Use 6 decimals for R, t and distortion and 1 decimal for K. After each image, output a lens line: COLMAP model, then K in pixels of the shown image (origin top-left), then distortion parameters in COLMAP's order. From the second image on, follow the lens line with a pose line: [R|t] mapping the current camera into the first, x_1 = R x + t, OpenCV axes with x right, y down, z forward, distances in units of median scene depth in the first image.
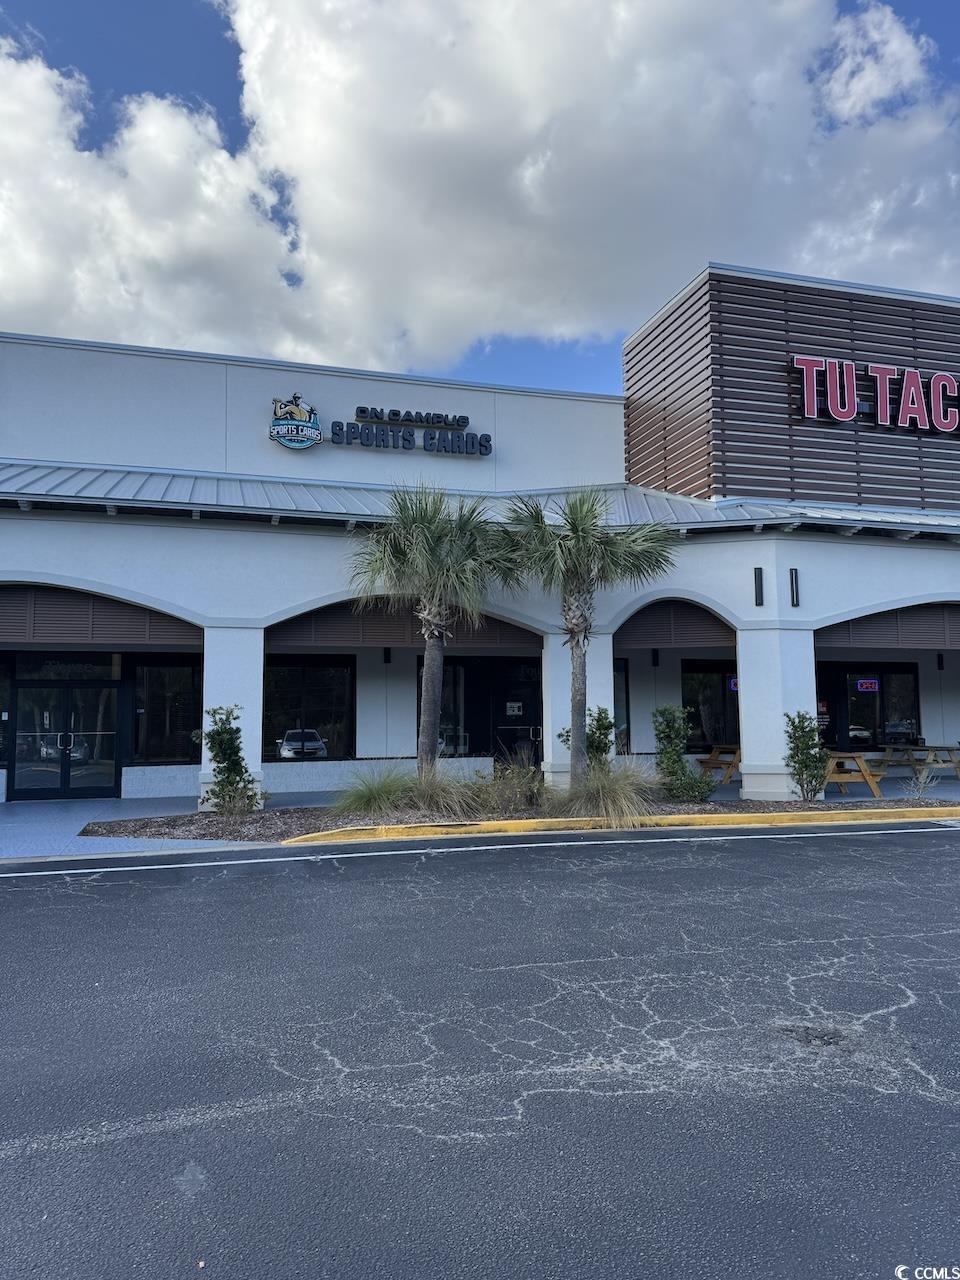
lens RADIAL K [[927.3, 0, 486.9], [0, 927.3, 633.1], [0, 0, 1]] dist [0.033391, -0.010456]
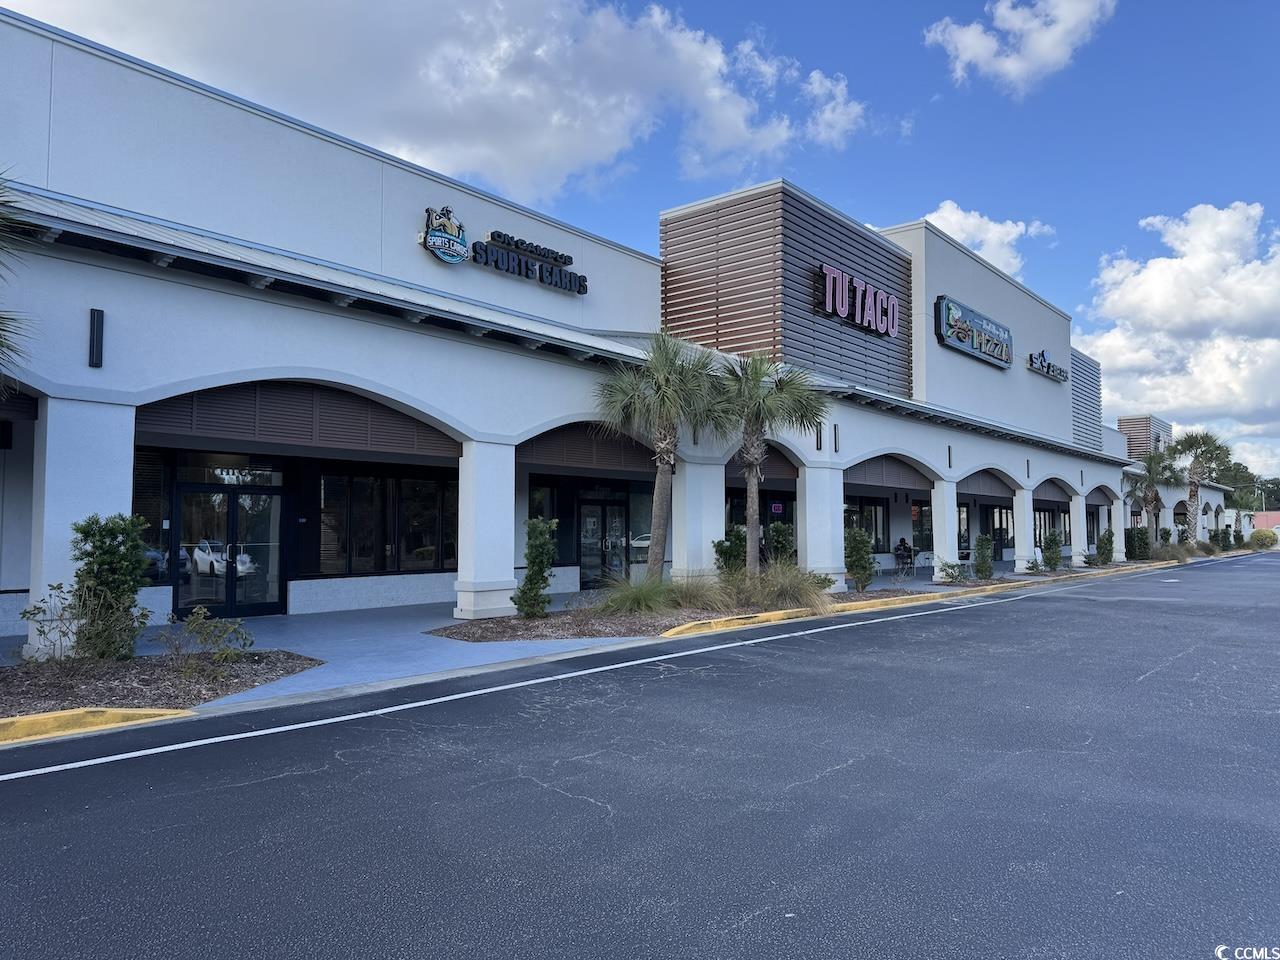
lens RADIAL K [[927.3, 0, 649.4], [0, 927.3, 481.0], [0, 0, 1]] dist [0.033391, -0.010456]
pose [[0.809783, 0.040821, 0.585307, -0.625660], [-0.063579, 0.997808, 0.018373, 0.005266], [-0.583274, -0.052092, 0.810603, 0.046437]]
